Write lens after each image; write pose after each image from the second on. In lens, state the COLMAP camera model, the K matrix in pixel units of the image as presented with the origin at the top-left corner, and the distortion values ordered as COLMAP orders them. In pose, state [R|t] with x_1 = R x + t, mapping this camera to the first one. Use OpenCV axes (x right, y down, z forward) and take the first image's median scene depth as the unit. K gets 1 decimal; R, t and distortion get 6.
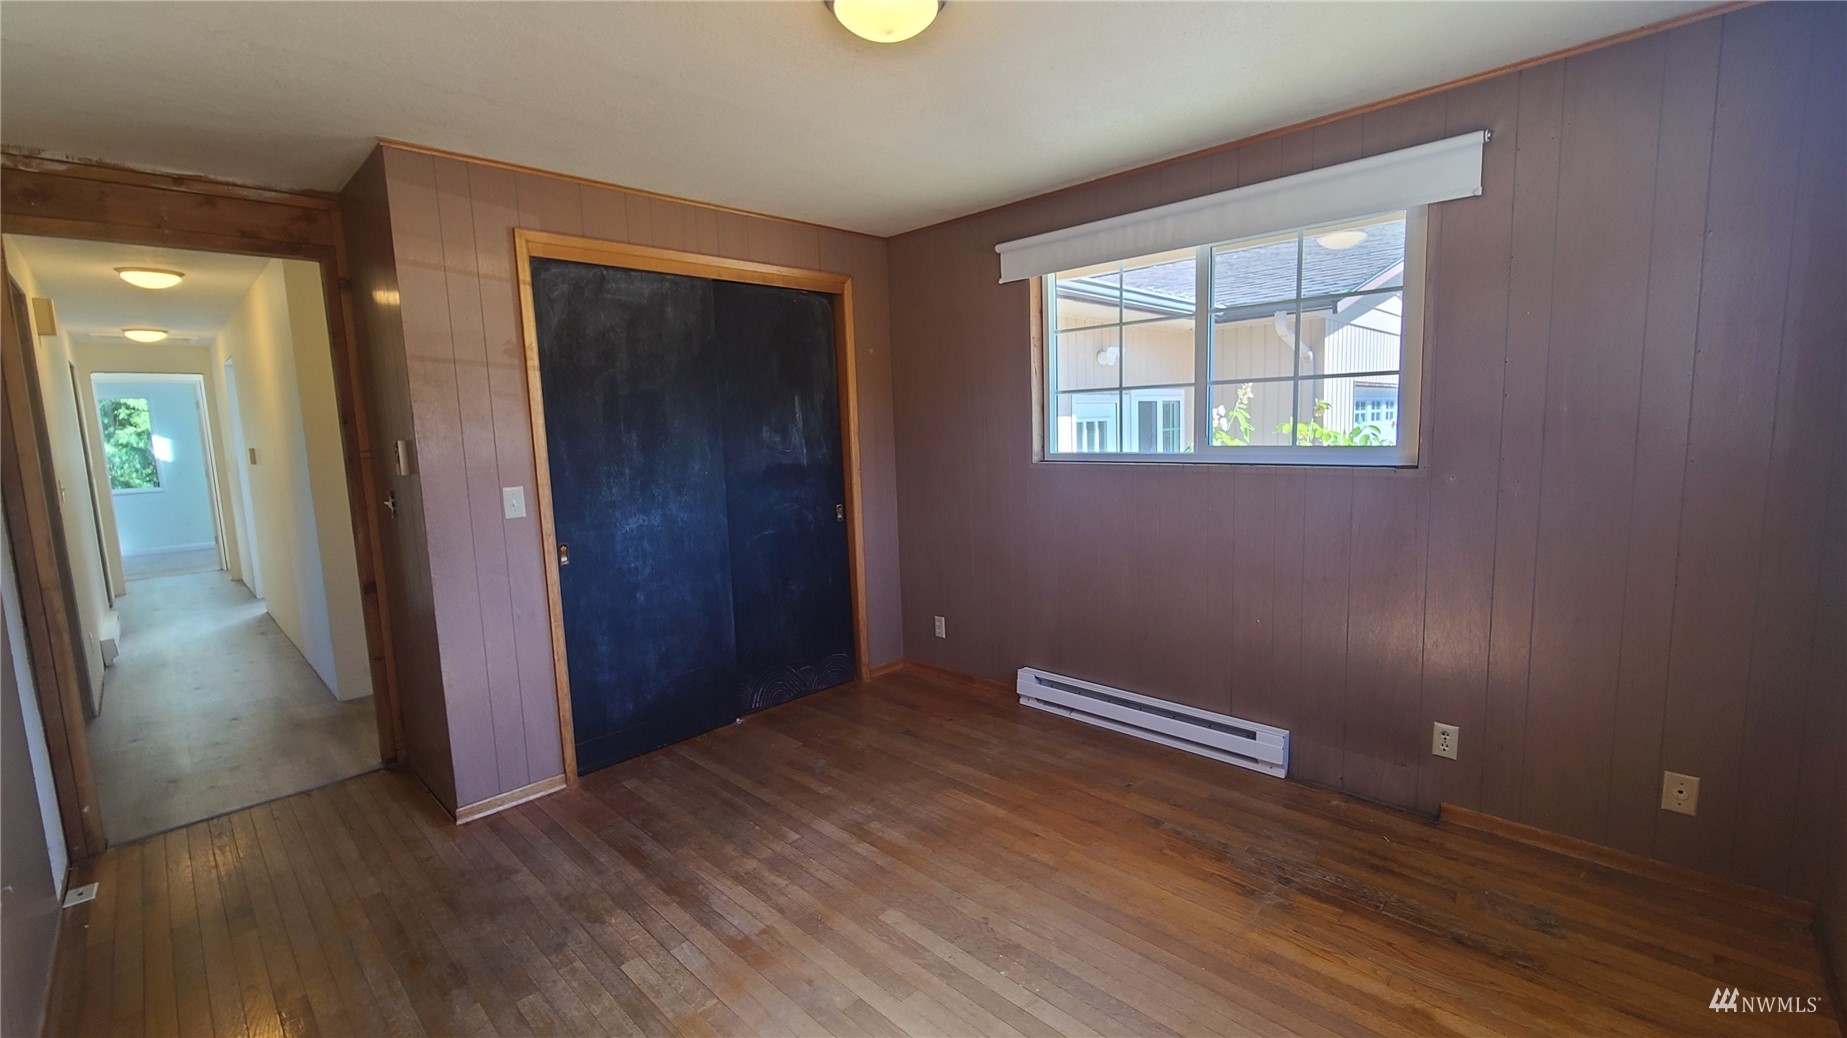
lens RADIAL K [[760.1, 0, 933.8], [0, 760.1, 511.8], [0, 0, 1]] dist [-0.001314, -0.000748]
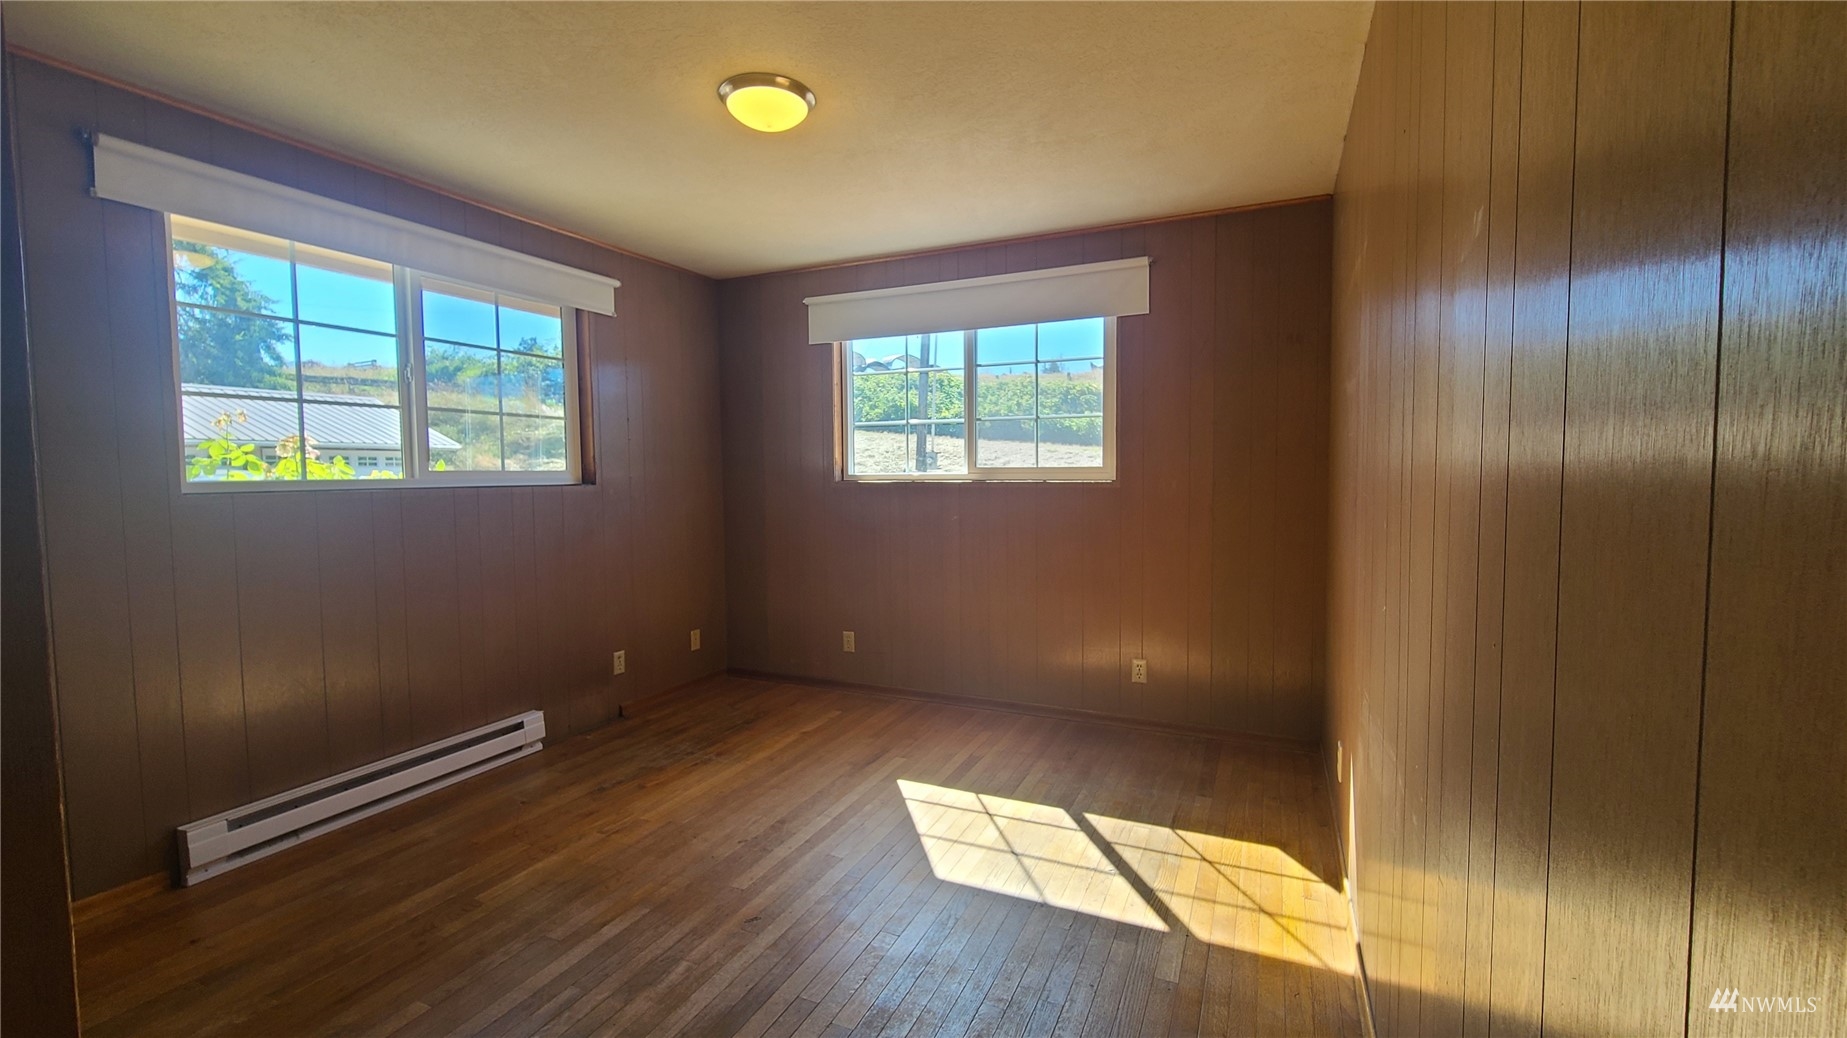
lens RADIAL K [[760.1, 0, 931.3], [0, 760.1, 517.6], [0, 0, 1]] dist [-0.001314, -0.000748]
pose [[-0.333337, -0.026314, 0.942440, -0.976116], [0.125765, 0.989436, 0.072109, -0.018529], [-0.934382, 0.142563, -0.326506, 0.877118]]
